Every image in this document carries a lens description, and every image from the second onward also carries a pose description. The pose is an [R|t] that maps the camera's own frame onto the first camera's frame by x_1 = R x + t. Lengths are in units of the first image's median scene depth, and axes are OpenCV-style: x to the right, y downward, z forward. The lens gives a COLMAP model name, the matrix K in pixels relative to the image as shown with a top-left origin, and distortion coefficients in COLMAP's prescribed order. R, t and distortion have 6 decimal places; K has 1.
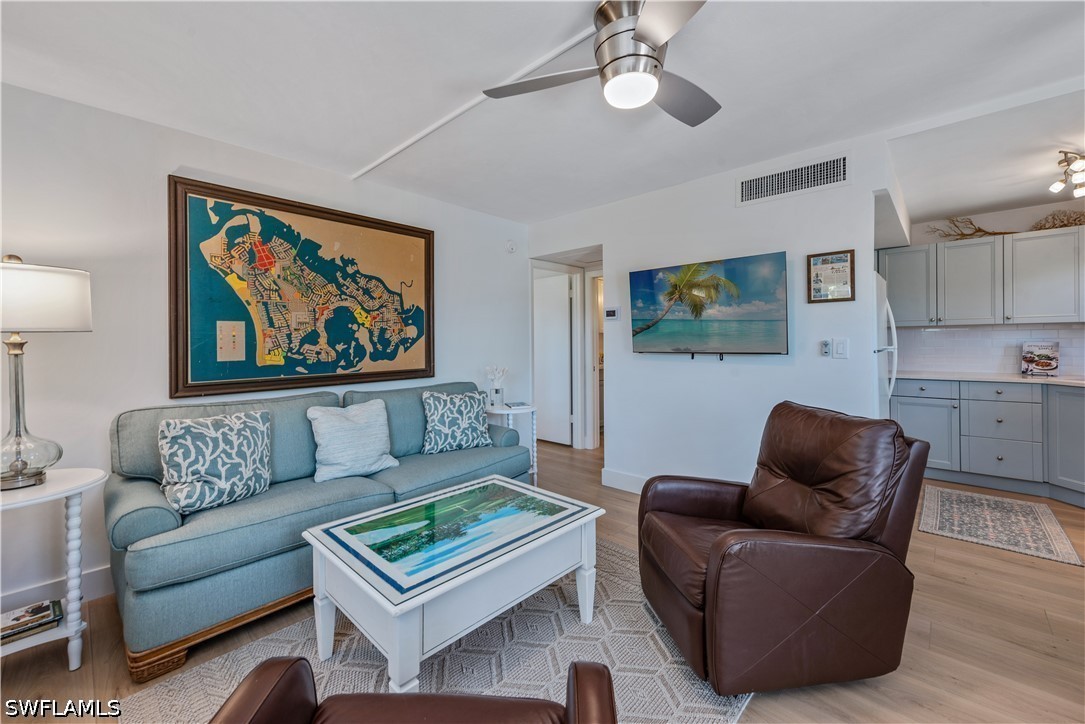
lens RADIAL K [[432.1, 0, 544.9], [0, 432.1, 343.0], [0, 0, 1]] dist [0.008009, -0.002495]
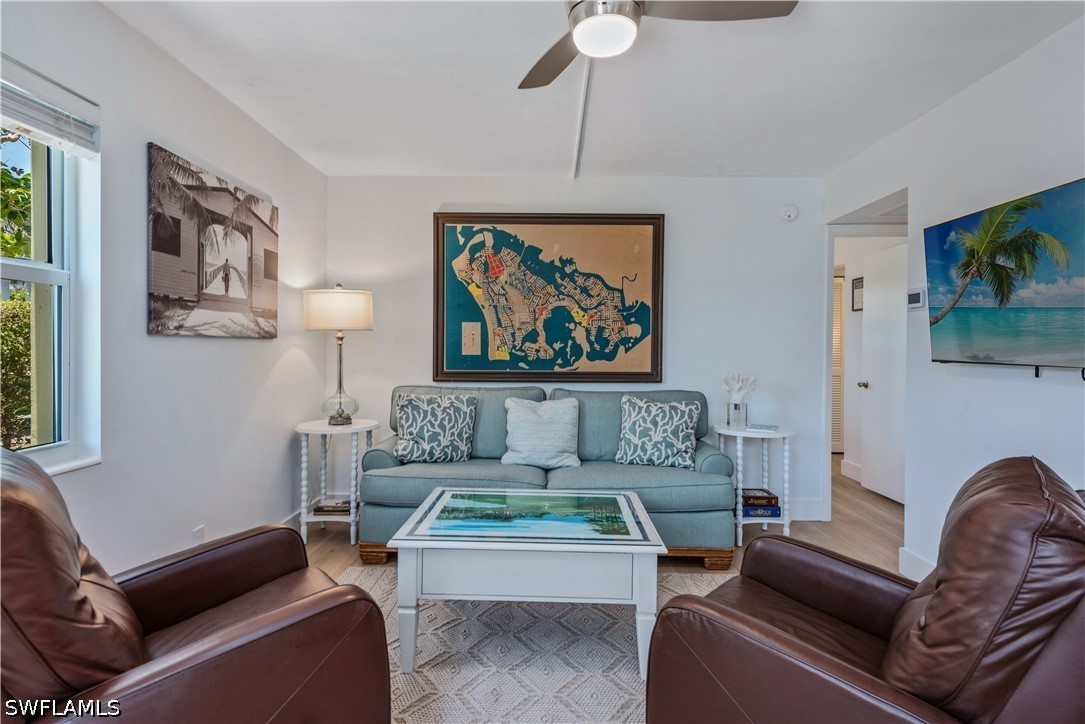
lens RADIAL K [[547.2, 0, 537.9], [0, 547.2, 352.8], [0, 0, 1]] dist [0.019964, -0.003780]
pose [[0.664978, 0.021177, -0.746562, 0.553401], [-0.017946, 0.999762, 0.012375, 0.013338], [0.746647, 0.005168, 0.665200, 0.115287]]
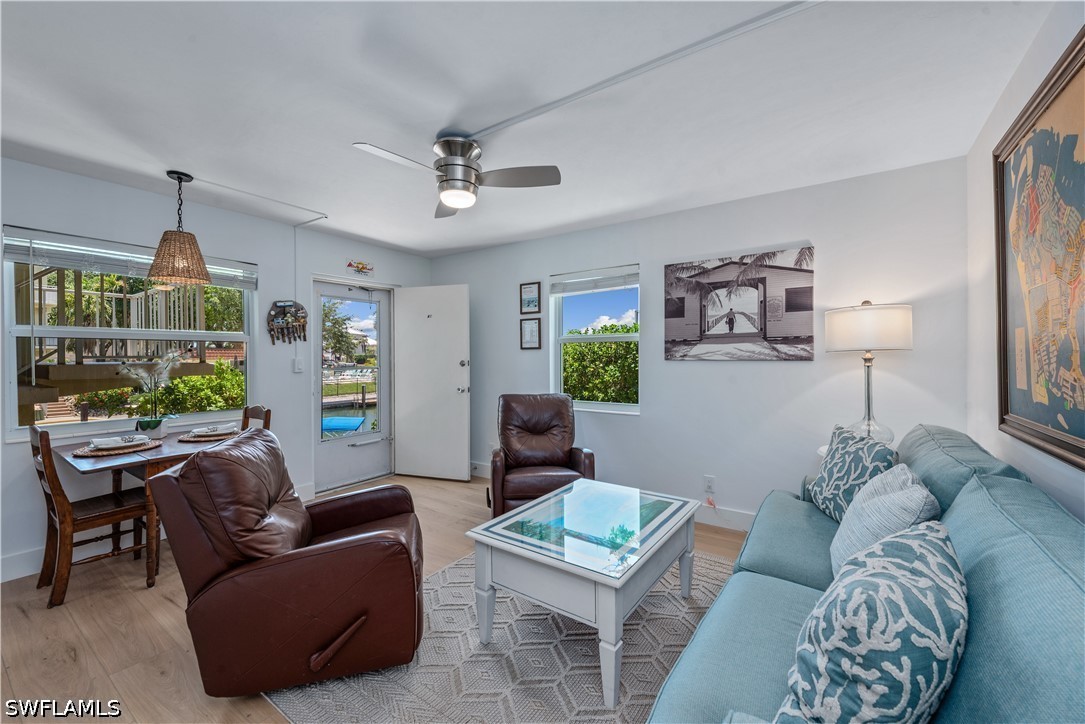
lens RADIAL K [[432.7, 0, 545.8], [0, 432.7, 356.7], [0, 0, 1]] dist [0.002162, -0.000352]
pose [[-0.989271, 0.012989, -0.145514, 0.072834], [0.012051, 0.999901, 0.007327, -0.020053], [0.145594, 0.005495, -0.989329, 1.537917]]
